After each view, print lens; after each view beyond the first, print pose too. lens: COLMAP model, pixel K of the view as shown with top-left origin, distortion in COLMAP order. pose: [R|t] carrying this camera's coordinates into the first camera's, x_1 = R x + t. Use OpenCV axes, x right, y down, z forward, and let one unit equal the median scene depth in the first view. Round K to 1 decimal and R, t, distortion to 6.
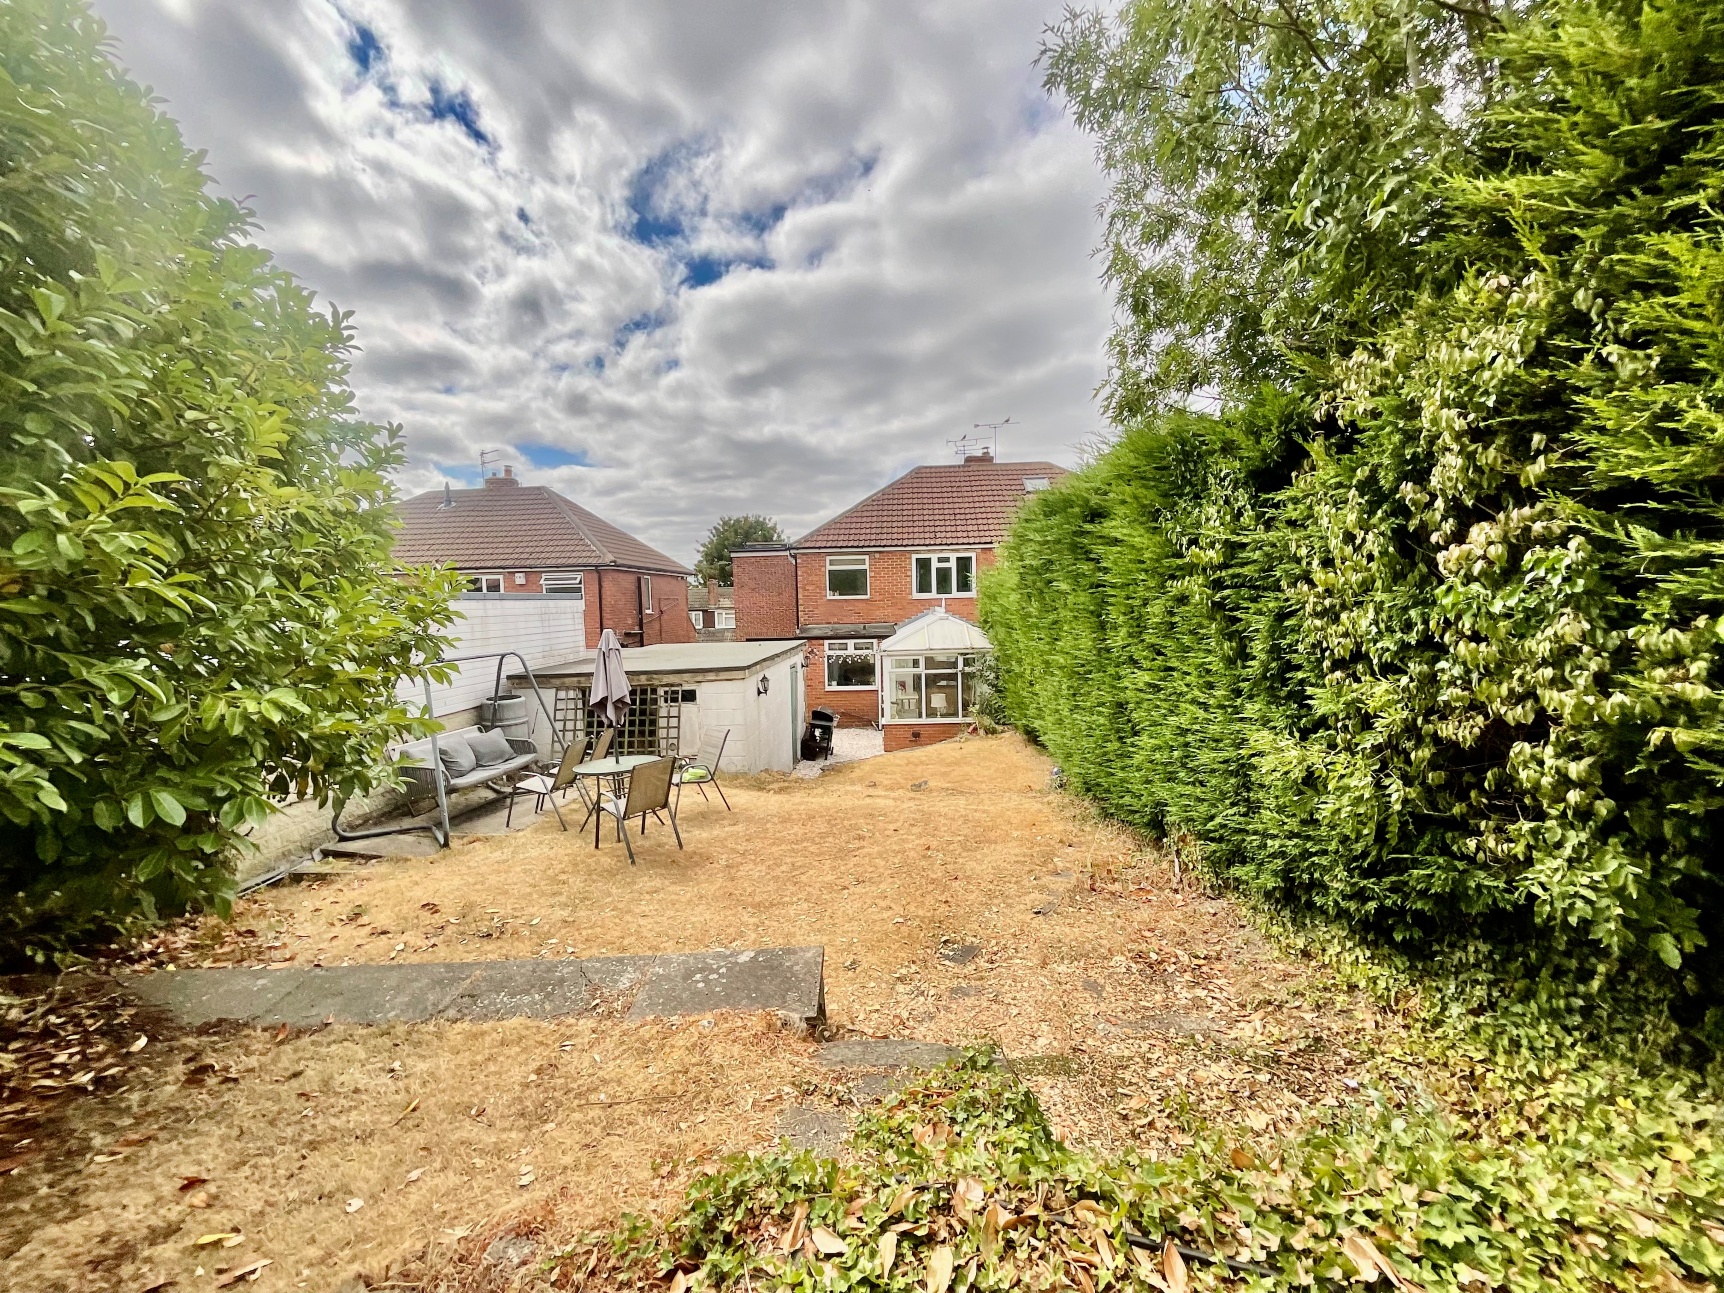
lens RADIAL K [[670.9, 0, 838.7], [0, 670.9, 649.6], [0, 0, 1]] dist [-0.000713, -0.000877]
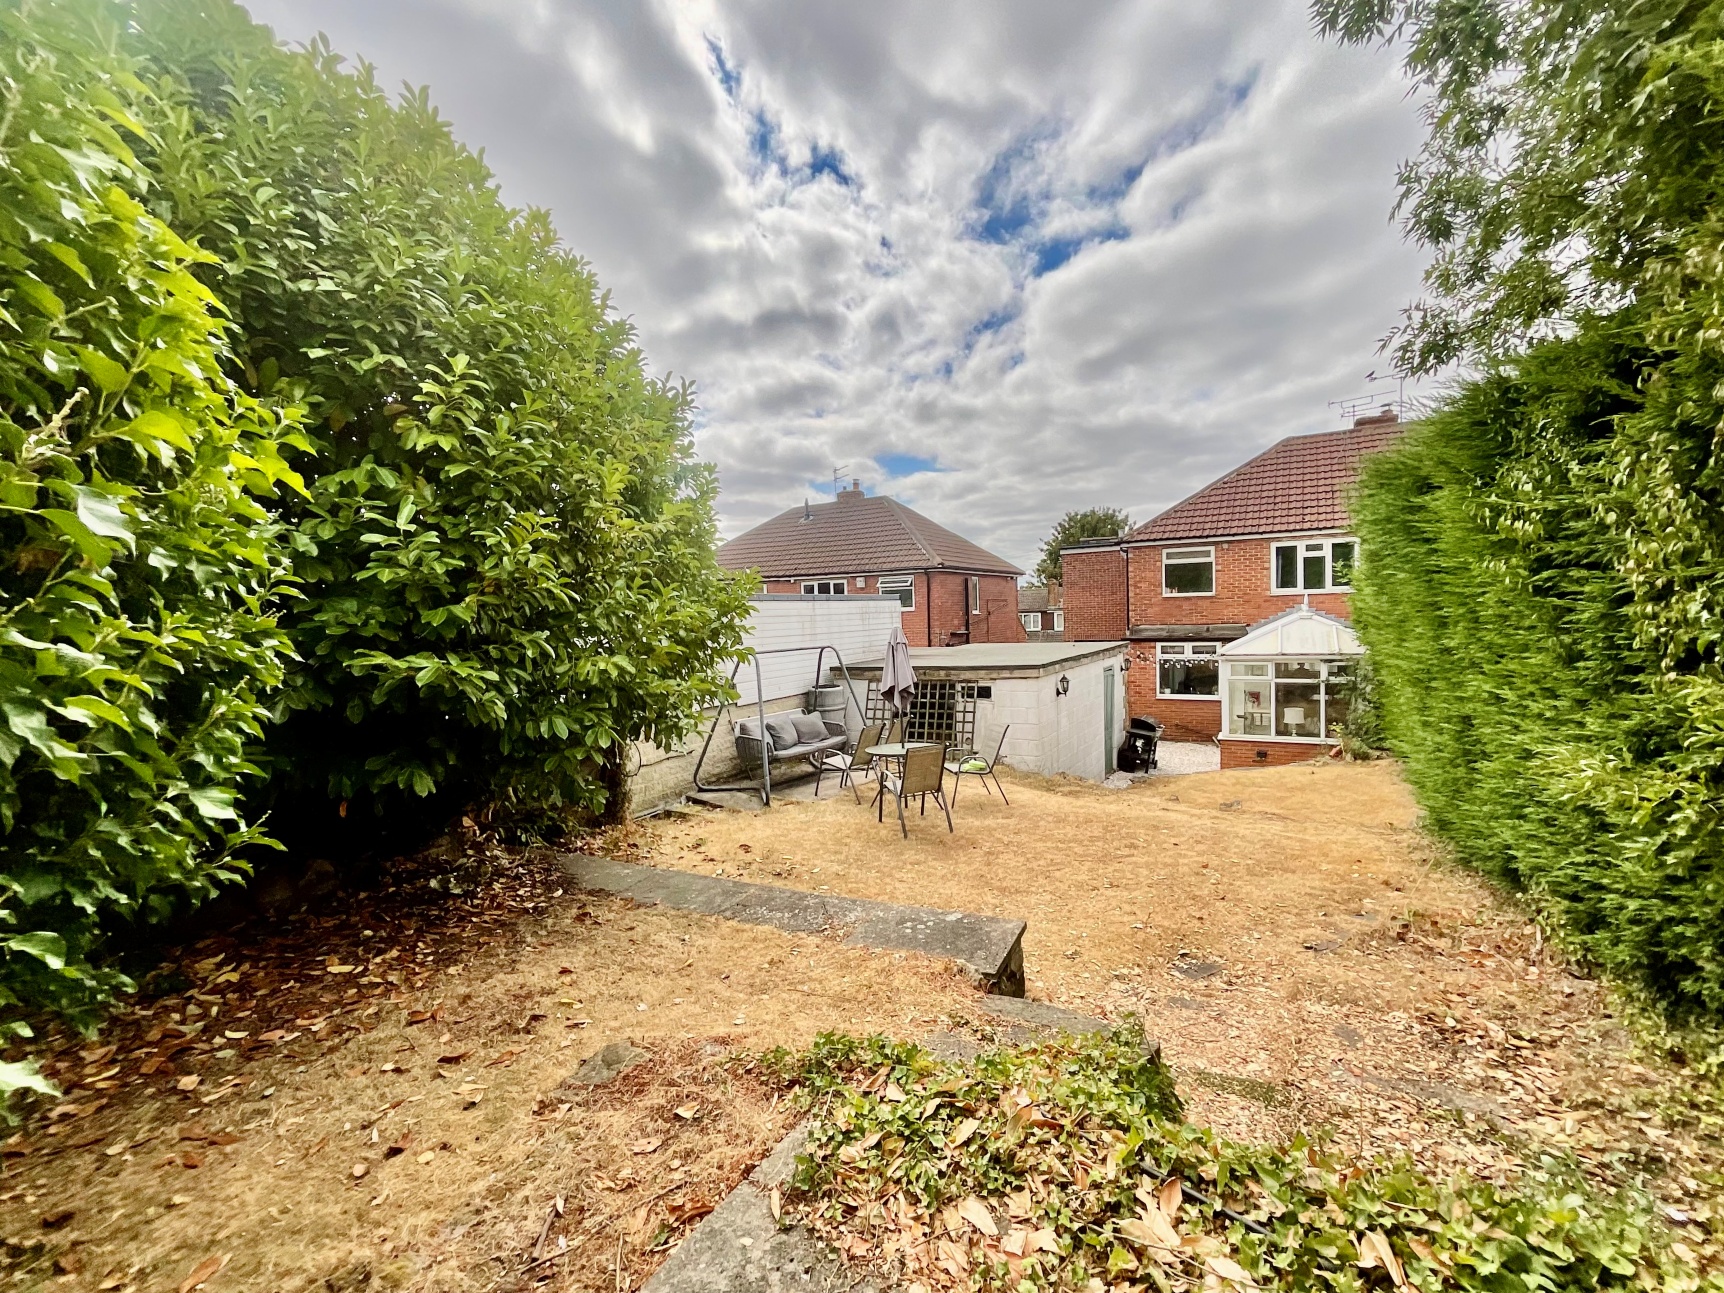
lens RADIAL K [[699.0, 0, 860.7], [0, 699.0, 649.5], [0, 0, 1]] dist [-0.011766, 0.010321]
pose [[0.895412, 0.019653, -0.444804, 0.105022], [-0.021962, 0.999759, -0.000039, 0.010526], [0.444696, 0.009803, 0.895628, -0.045392]]
